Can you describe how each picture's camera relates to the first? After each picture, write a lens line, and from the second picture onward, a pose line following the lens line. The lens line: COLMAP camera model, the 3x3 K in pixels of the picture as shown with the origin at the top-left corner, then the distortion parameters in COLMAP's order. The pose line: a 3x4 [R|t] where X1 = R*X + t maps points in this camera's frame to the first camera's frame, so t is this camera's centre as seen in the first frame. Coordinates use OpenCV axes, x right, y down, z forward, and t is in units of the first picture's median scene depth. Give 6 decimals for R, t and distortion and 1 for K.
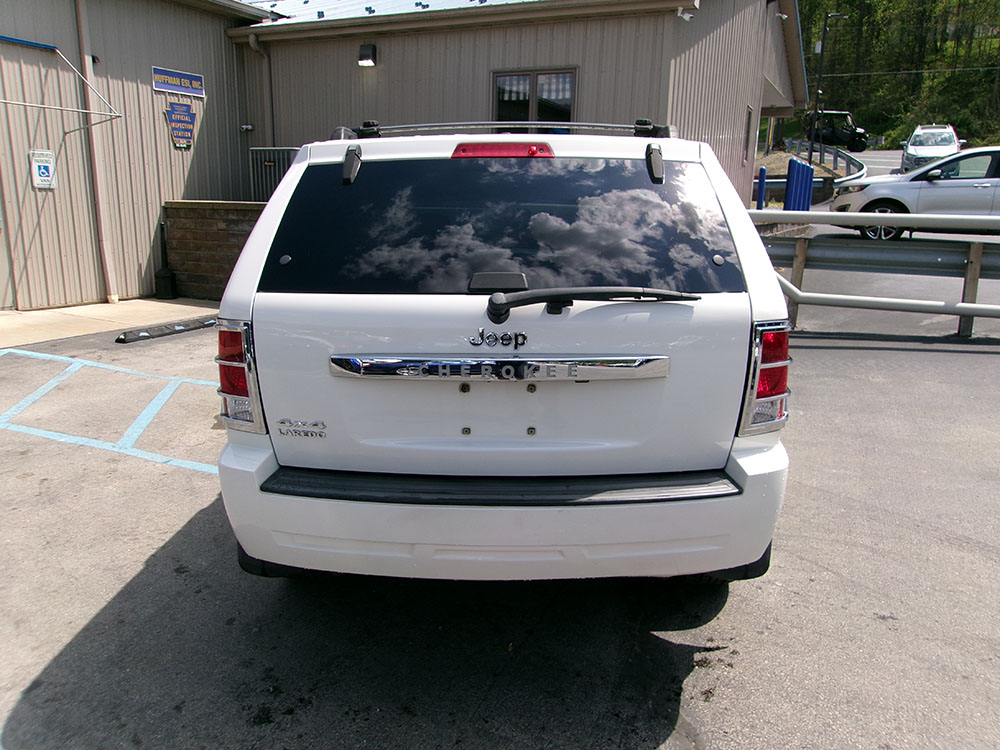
lens RADIAL K [[783.4, 0, 507.0], [0, 783.4, 373.8], [0, 0, 1]] dist [-0.049626, 0.093513]
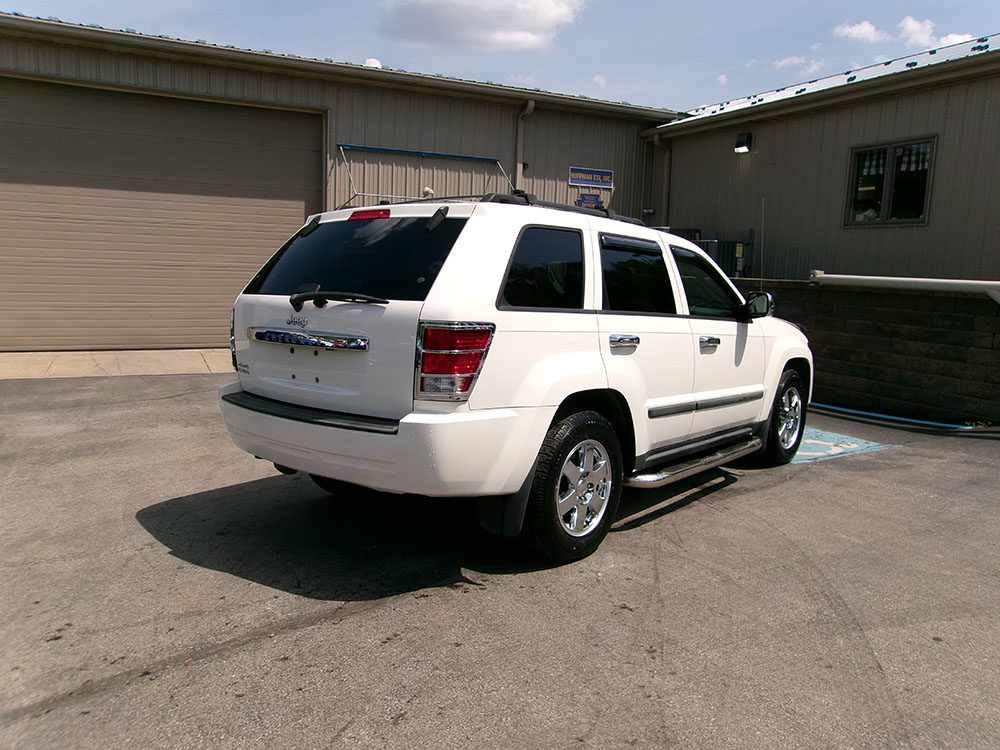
lens RADIAL K [[783.4, 0, 507.0], [0, 783.4, 373.8], [0, 0, 1]] dist [-0.049626, 0.093513]
pose [[0.782780, 0.090615, -0.615665, 0.282143], [-0.154619, 0.986638, -0.051372, 0.017293], [0.602784, 0.135406, 0.786331, -0.011102]]
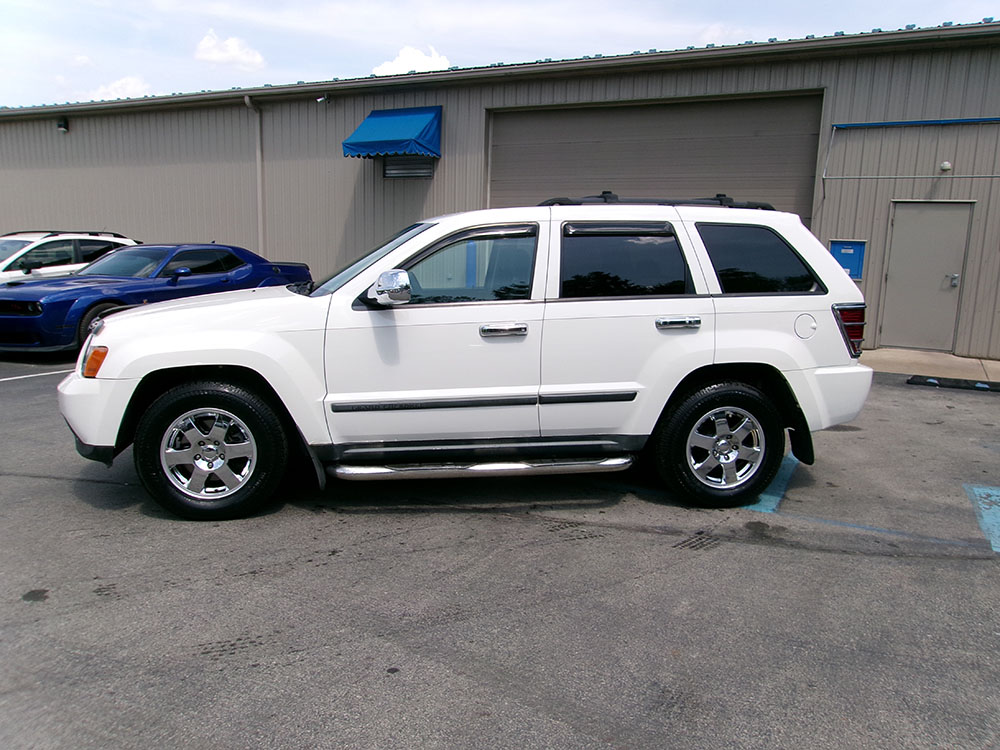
lens RADIAL K [[783.4, 0, 507.0], [0, 783.4, 373.8], [0, 0, 1]] dist [-0.049626, 0.093513]
pose [[-0.022380, 0.151957, -0.988134, 0.468233], [-0.244966, 0.957418, 0.152782, -0.063148], [0.969273, 0.245478, 0.015797, 0.327880]]
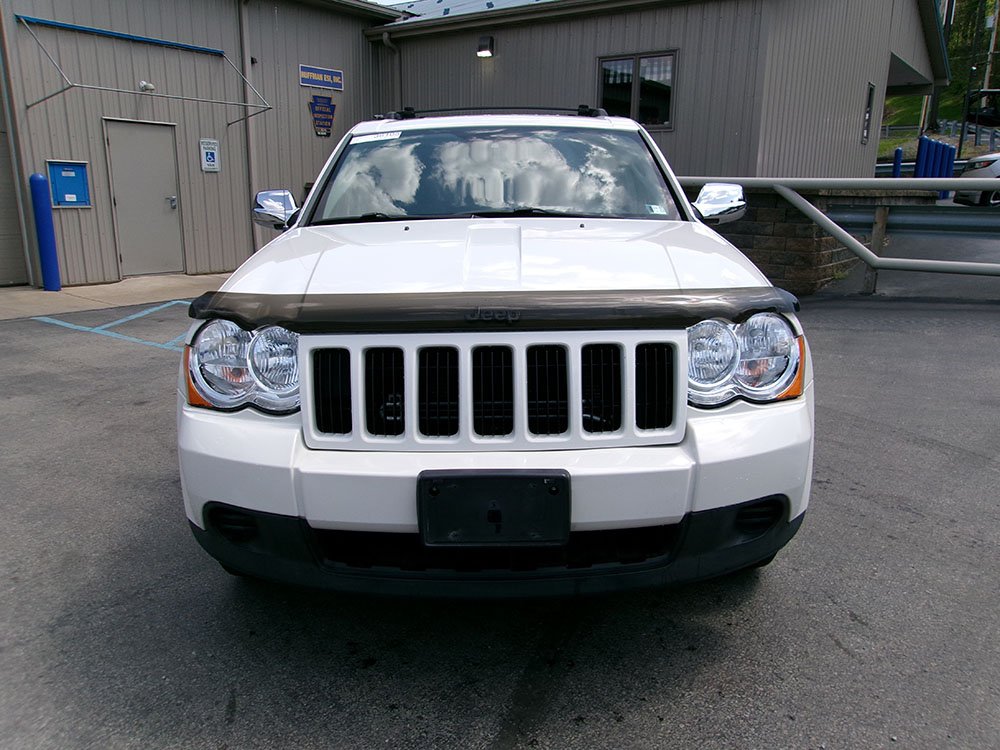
lens RADIAL K [[783.4, 0, 507.0], [0, 783.4, 373.8], [0, 0, 1]] dist [-0.049626, 0.093513]
pose [[0.984301, 0.030456, -0.173850, 0.058208], [-0.029300, 0.999528, 0.009210, 0.041076], [0.174049, -0.003971, 0.984729, -0.076623]]
